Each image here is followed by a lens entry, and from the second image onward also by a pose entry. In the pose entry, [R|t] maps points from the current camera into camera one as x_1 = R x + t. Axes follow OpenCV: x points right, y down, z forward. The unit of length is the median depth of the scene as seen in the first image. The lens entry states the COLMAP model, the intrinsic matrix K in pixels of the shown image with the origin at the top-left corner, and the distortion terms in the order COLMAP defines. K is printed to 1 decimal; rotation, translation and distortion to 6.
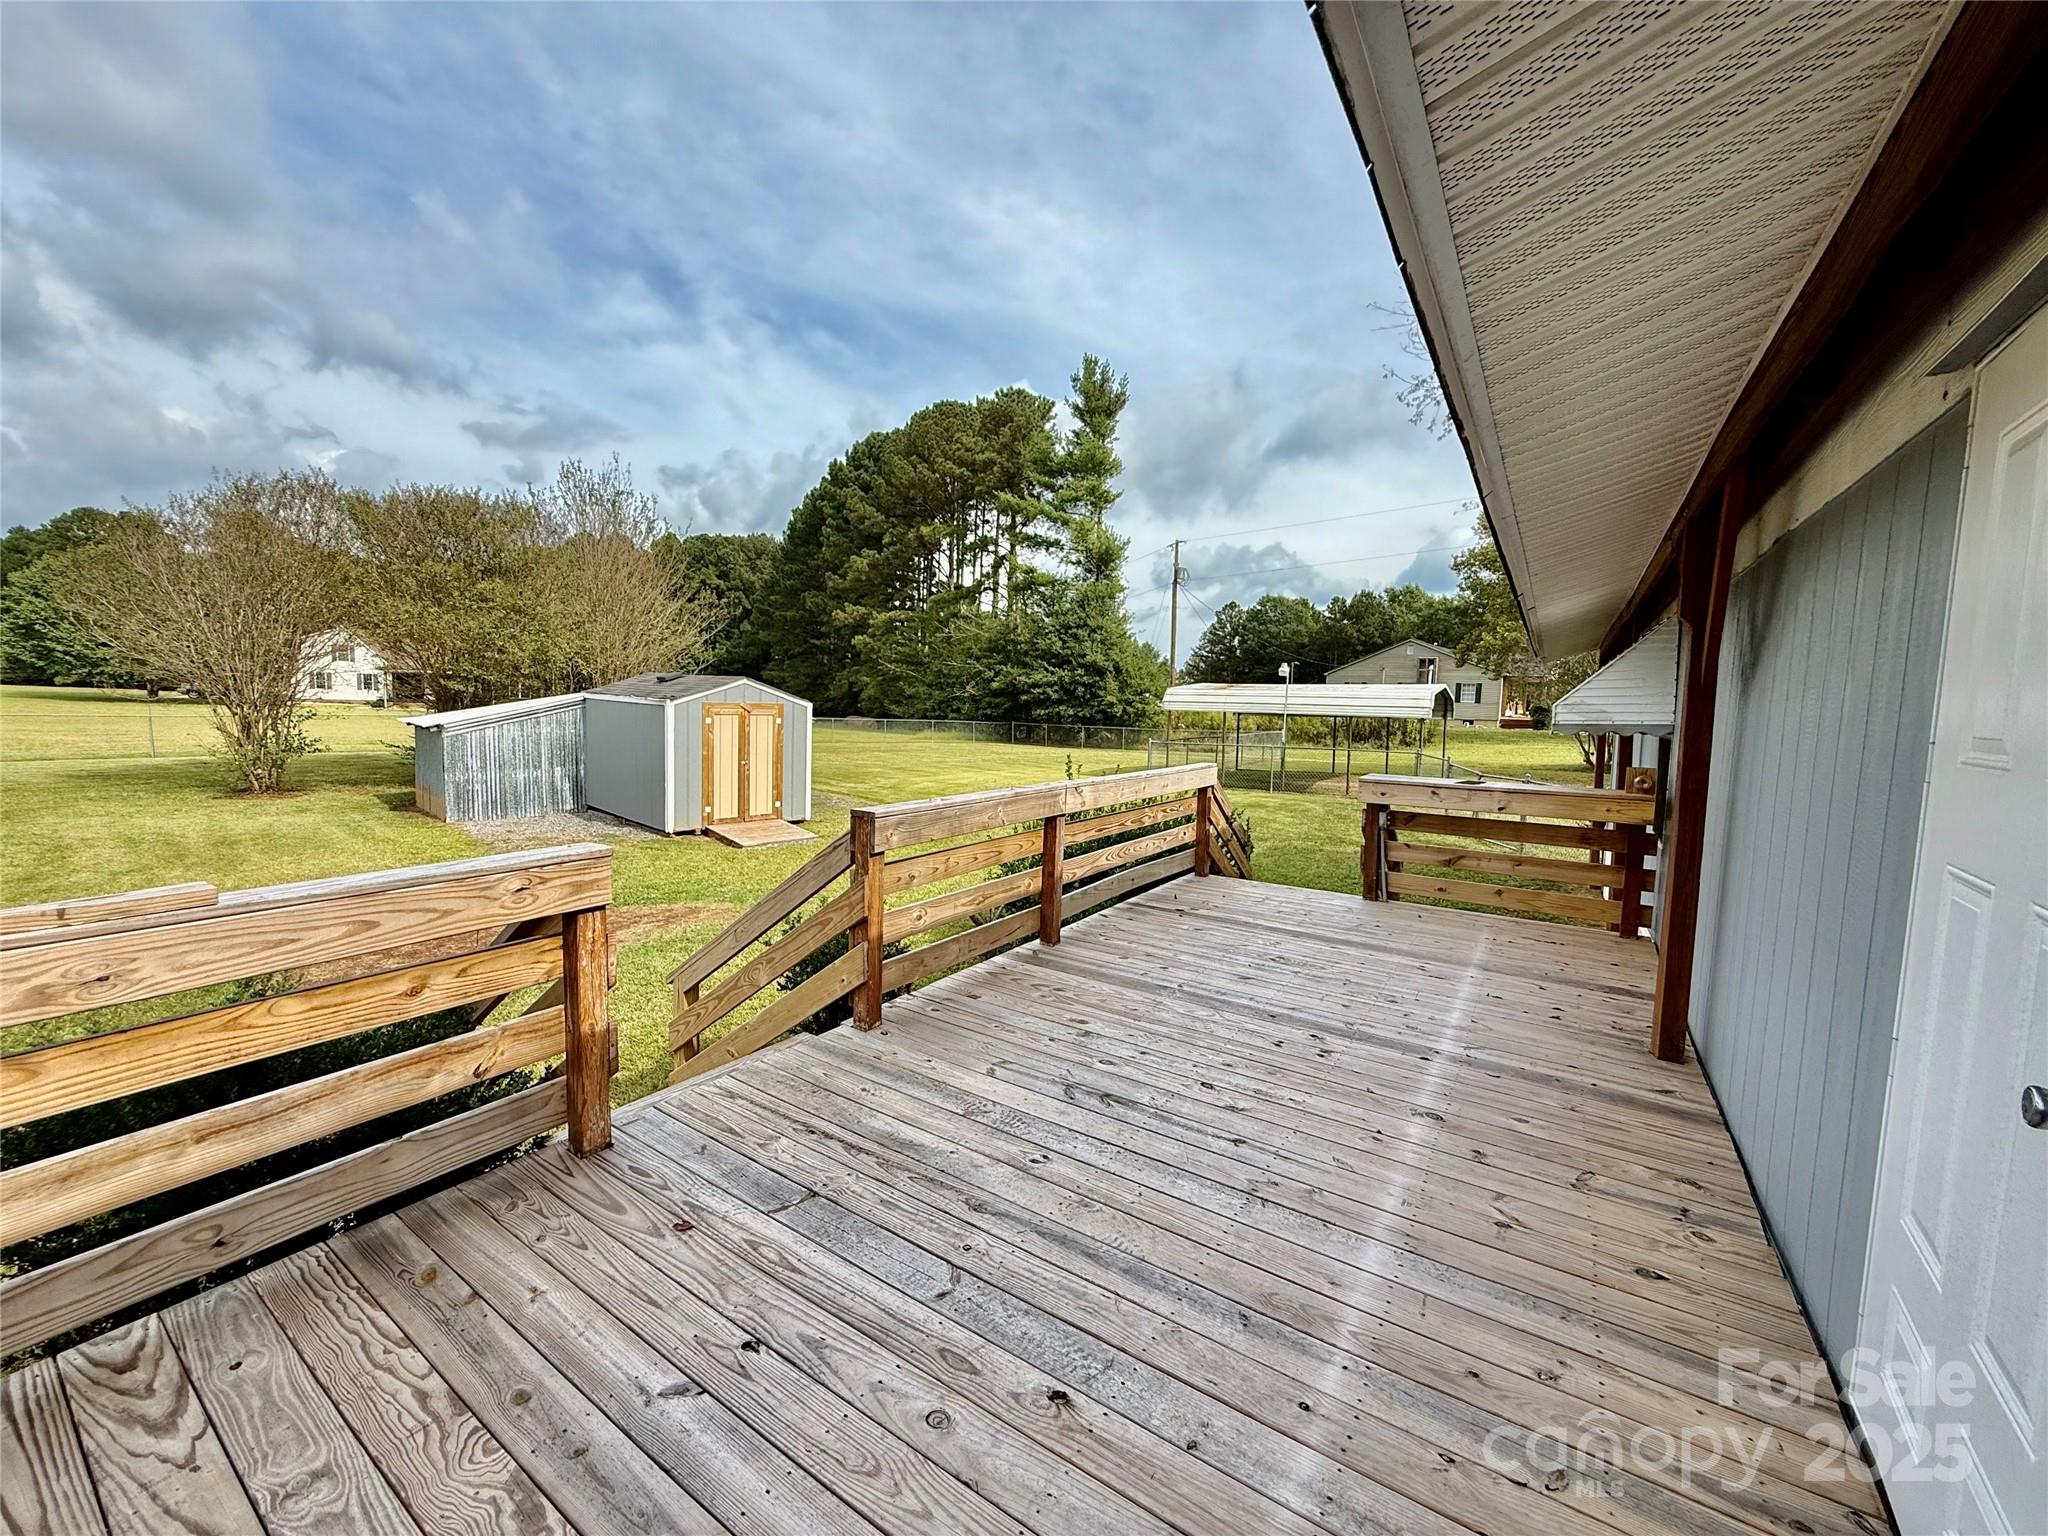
lens RADIAL K [[815.5, 0, 1016.8], [0, 815.5, 771.3], [0, 0, 1]] dist [-0.000822, 0.000413]
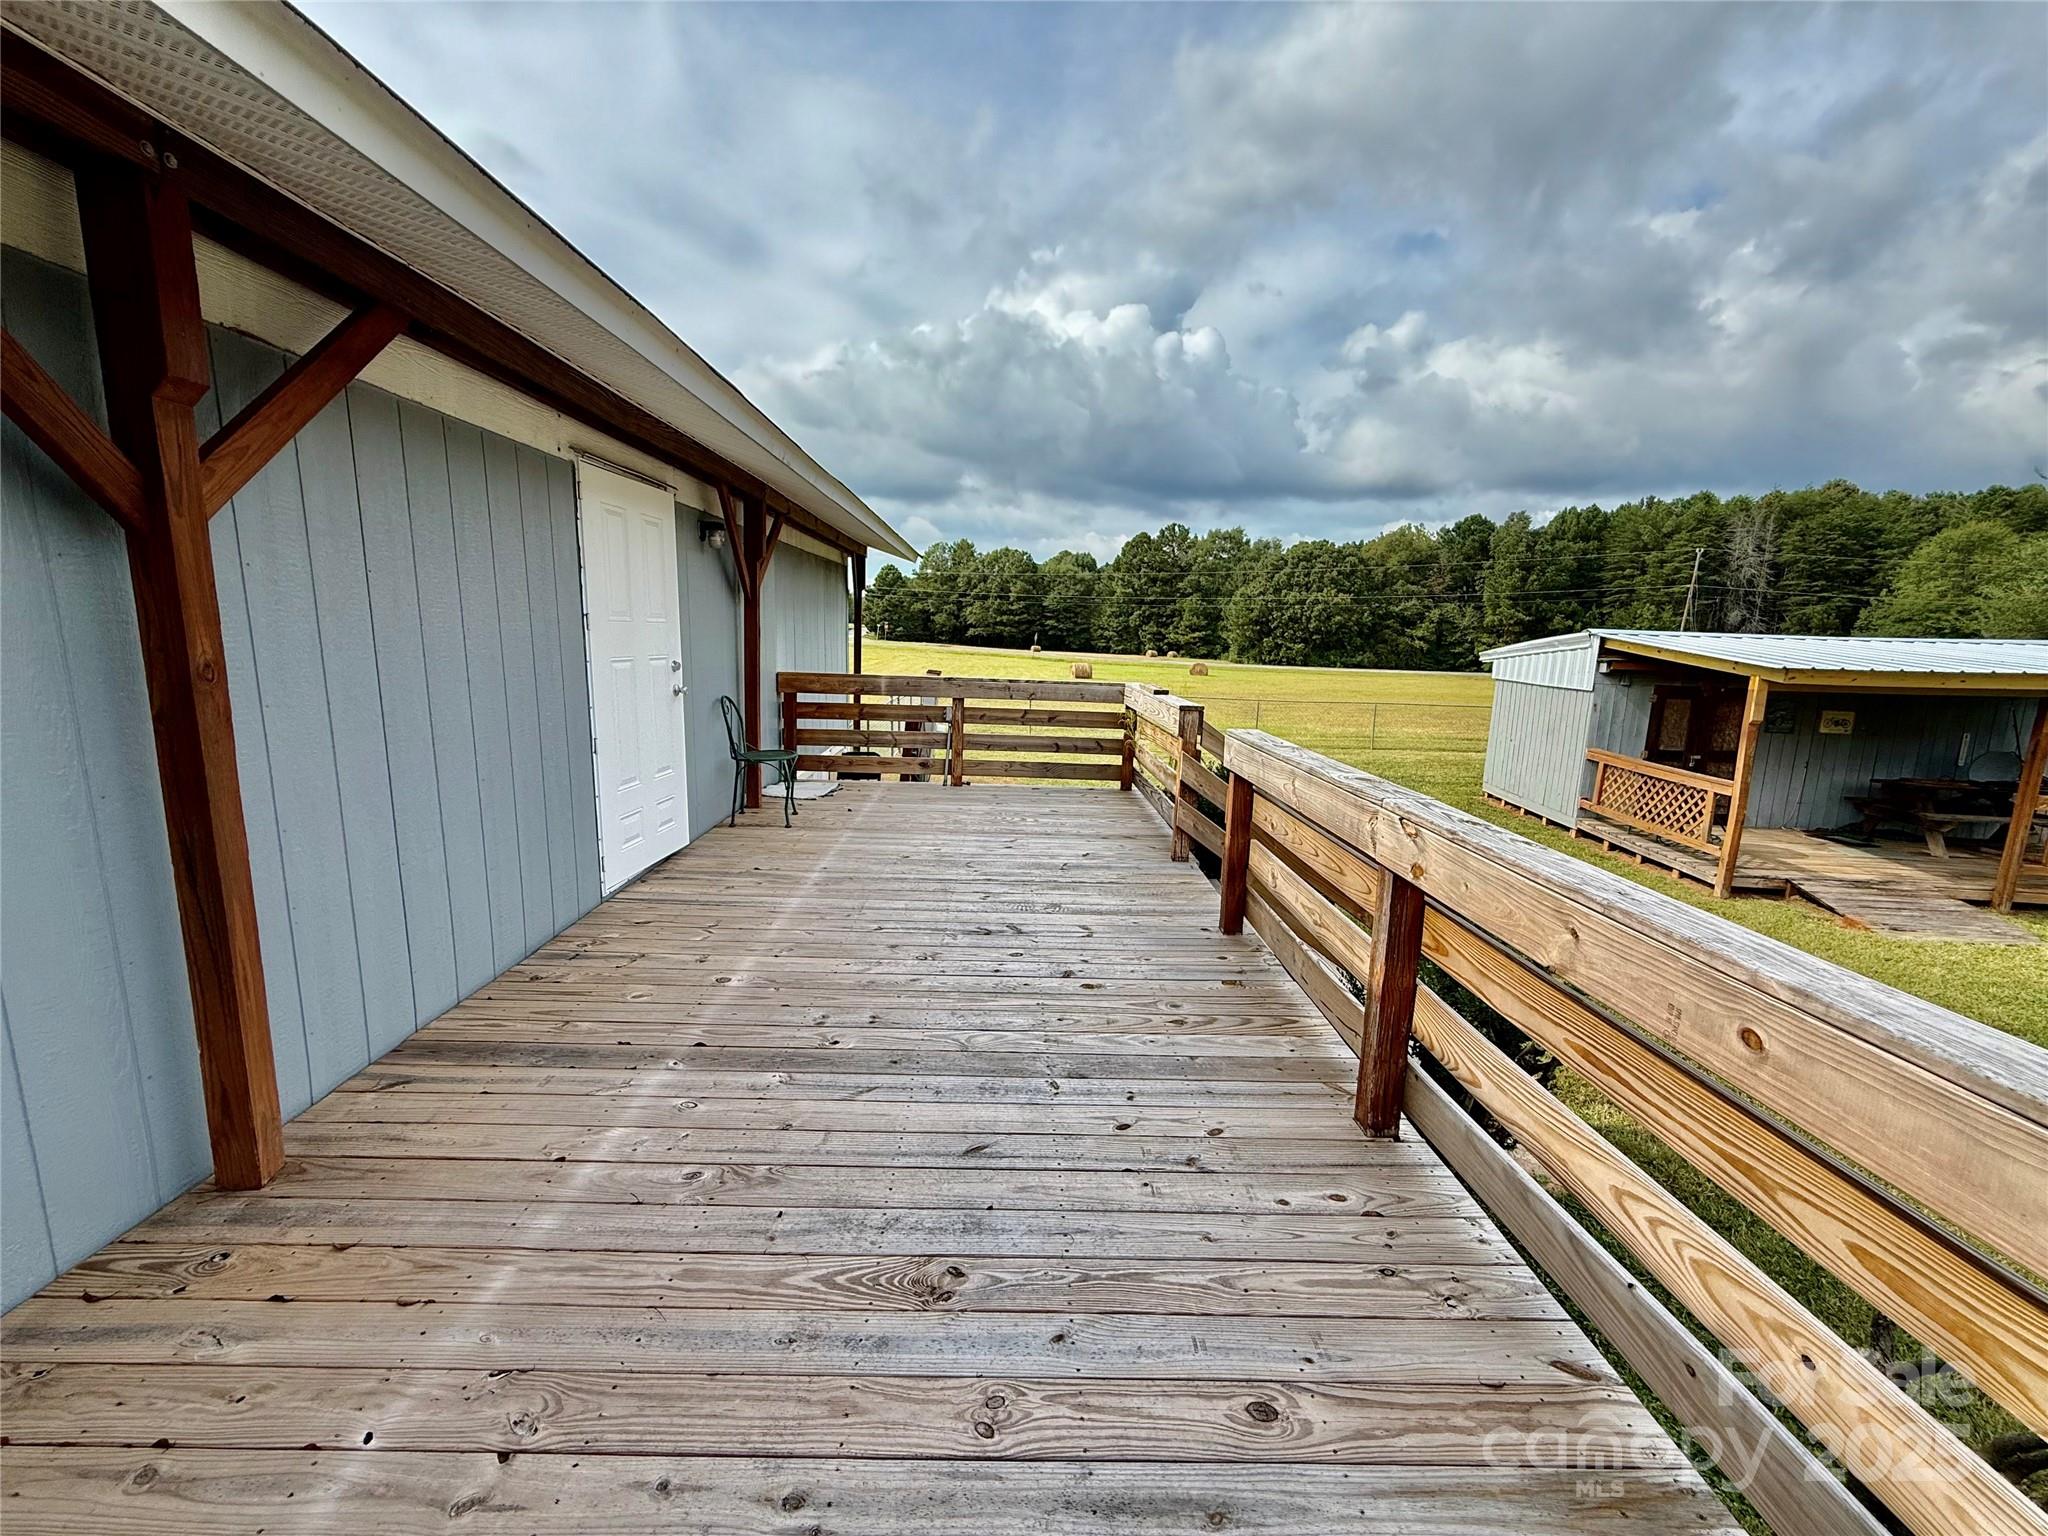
lens RADIAL K [[815.5, 0, 1023.2], [0, 815.5, 765.5], [0, 0, 1]] dist [-0.000822, 0.000413]
pose [[-0.821169, 0.047019, -0.568745, 0.701969], [-0.093584, 0.972015, 0.215476, -0.117828], [0.562960, 0.230167, -0.793788, 1.800143]]
